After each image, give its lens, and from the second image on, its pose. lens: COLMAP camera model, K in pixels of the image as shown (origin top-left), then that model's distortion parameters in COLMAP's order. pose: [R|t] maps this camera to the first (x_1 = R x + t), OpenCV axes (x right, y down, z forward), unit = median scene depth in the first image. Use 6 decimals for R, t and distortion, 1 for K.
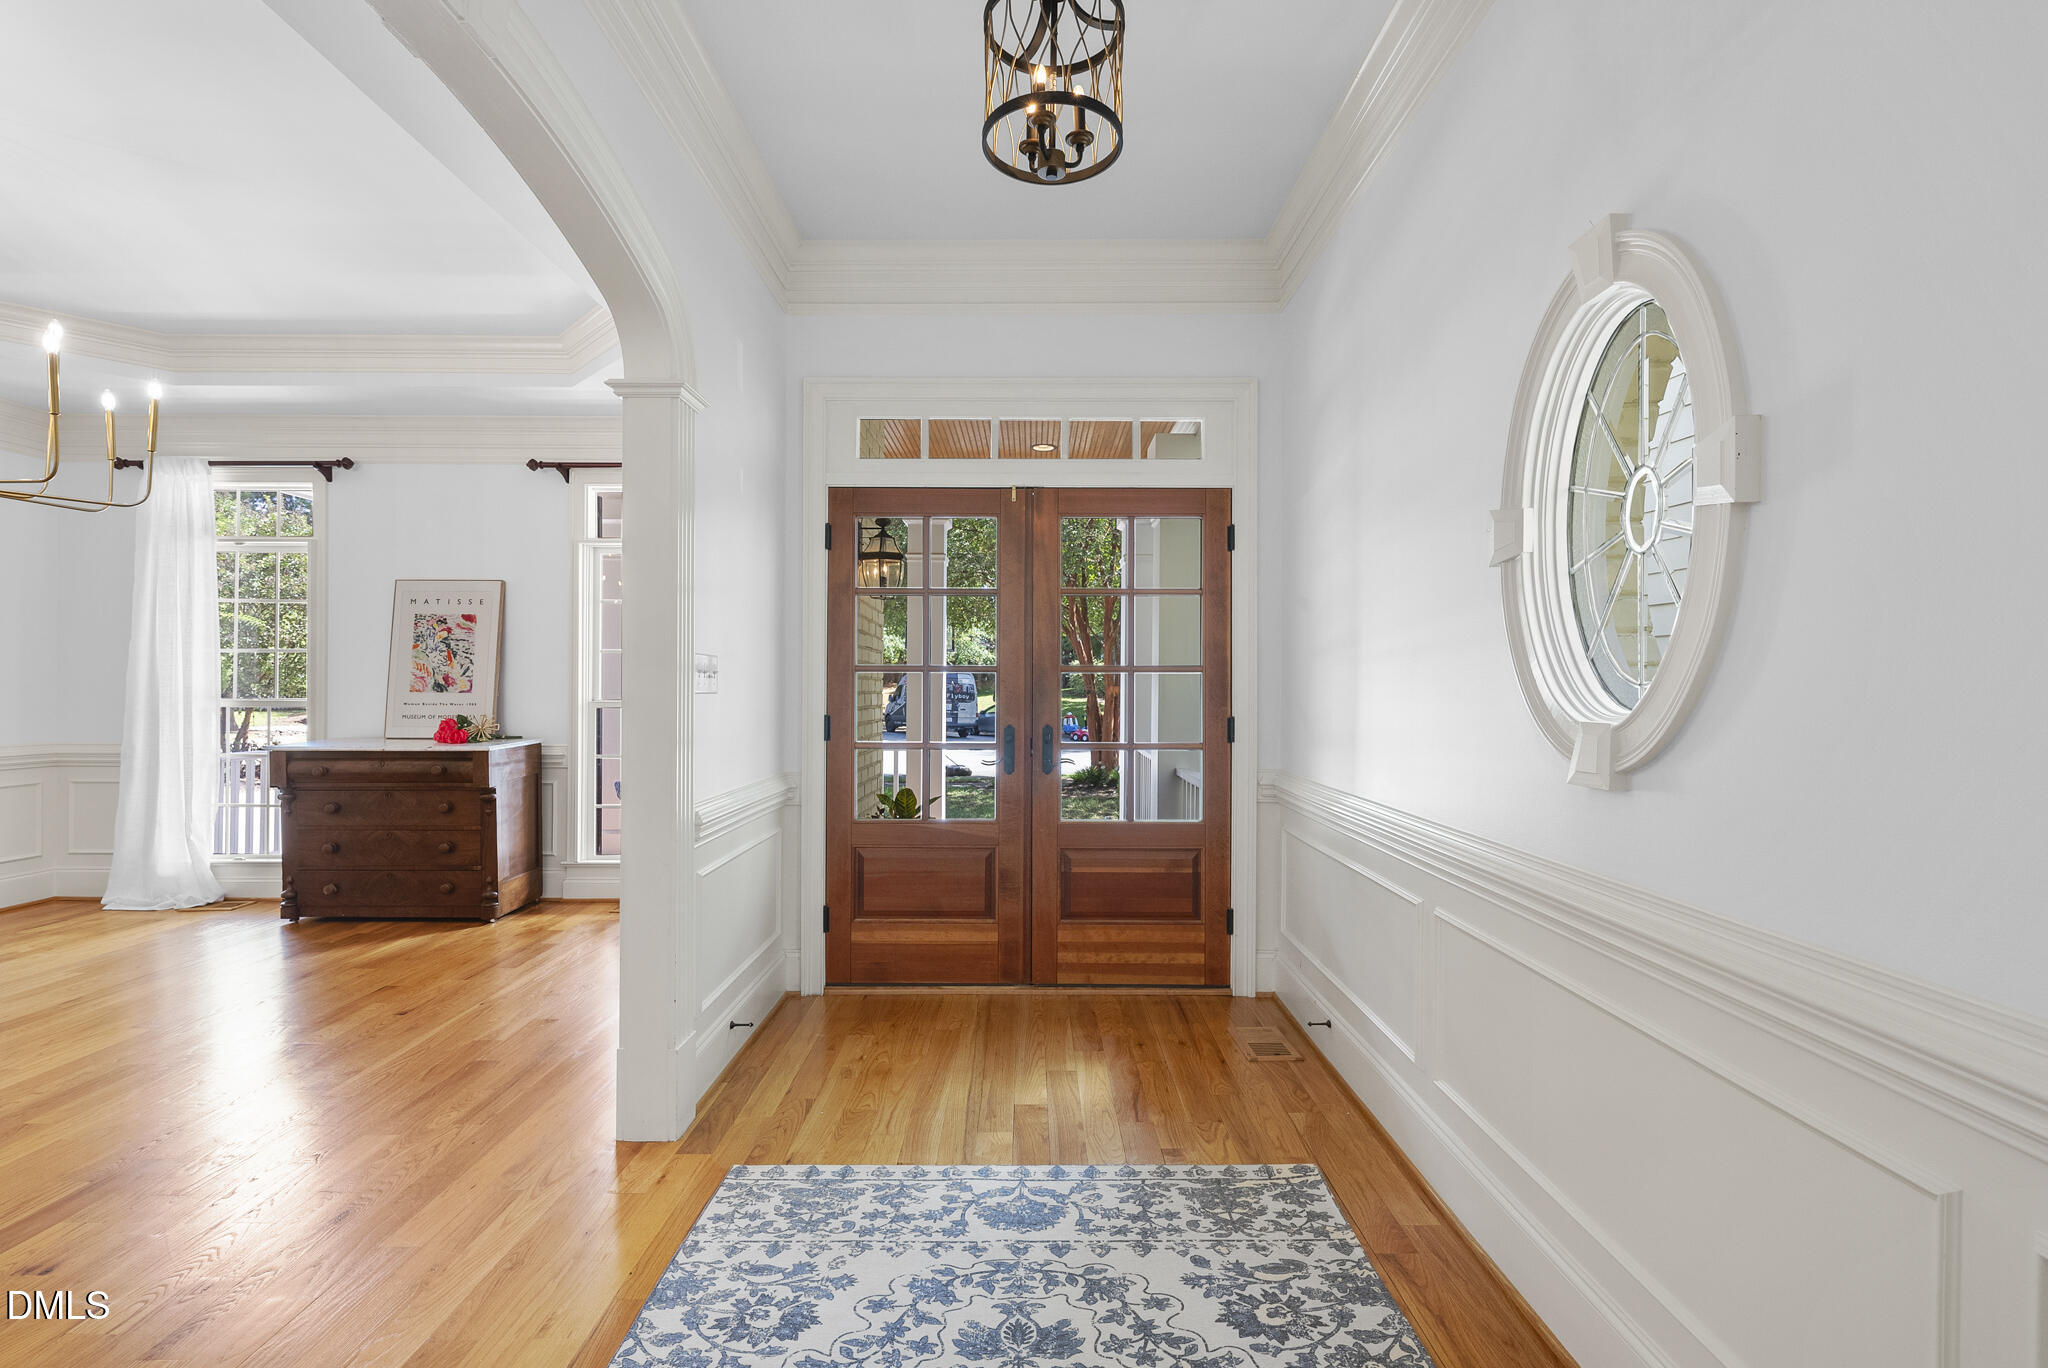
lens RADIAL K [[881.6, 0, 1012.6], [0, 881.6, 682.8], [0, 0, 1]] dist [-0.004111, -0.000197]
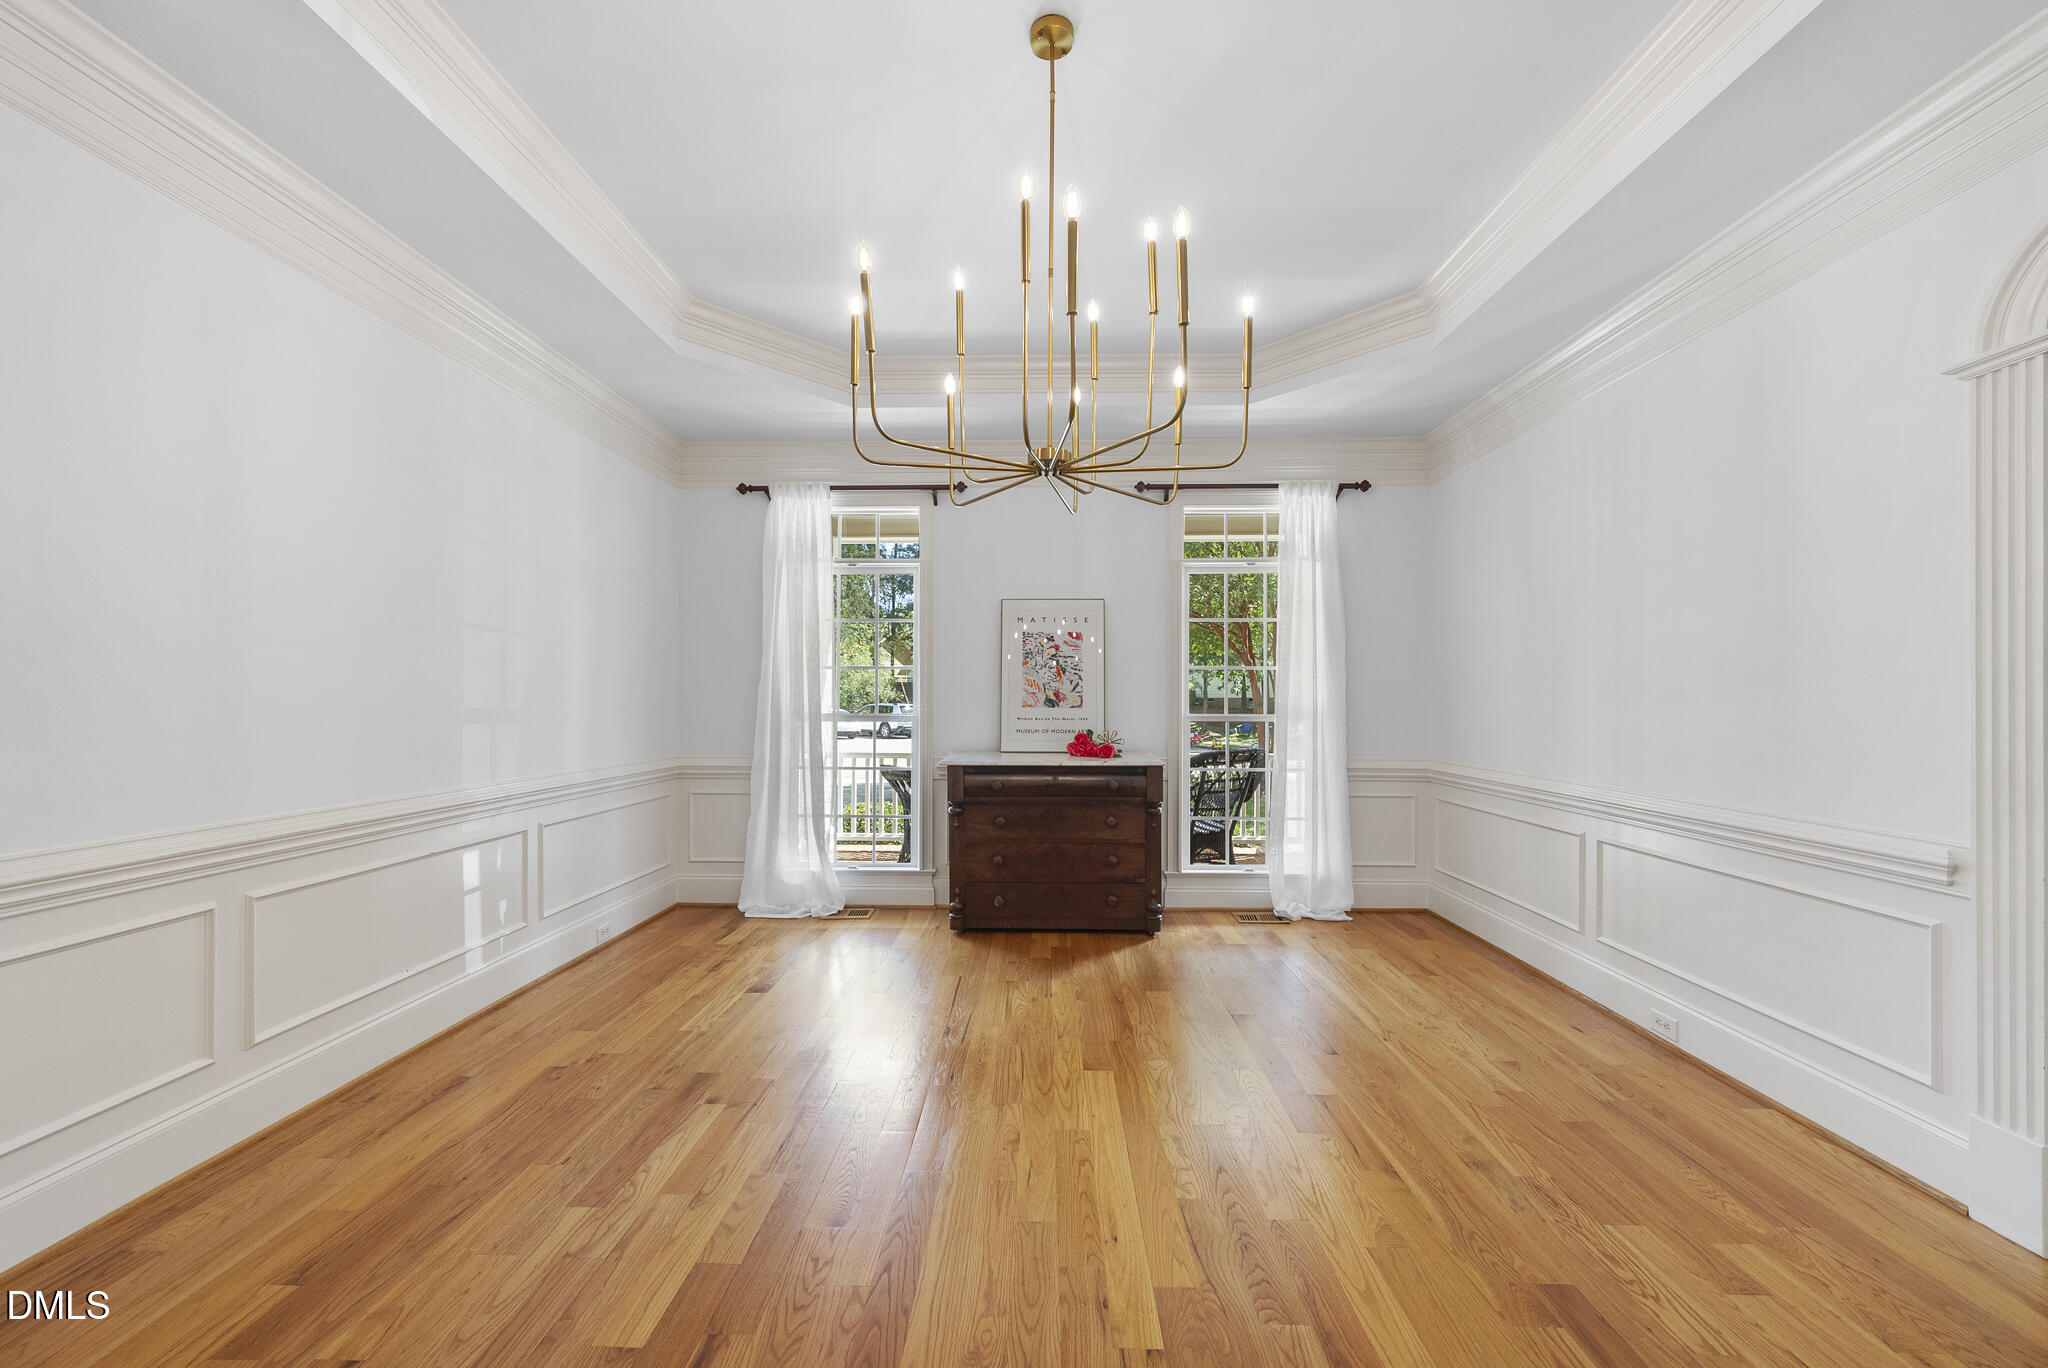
lens RADIAL K [[721.4, 0, 1009.5], [0, 721.4, 697.5], [0, 0, 1]] dist [-0.003311, 0.000482]
pose [[0.999619, -0.000968, -0.027569, -0.681502], [0.000935, 0.999999, -0.001217, 0.000184], [0.027570, 0.001190, 0.999619, 0.152403]]
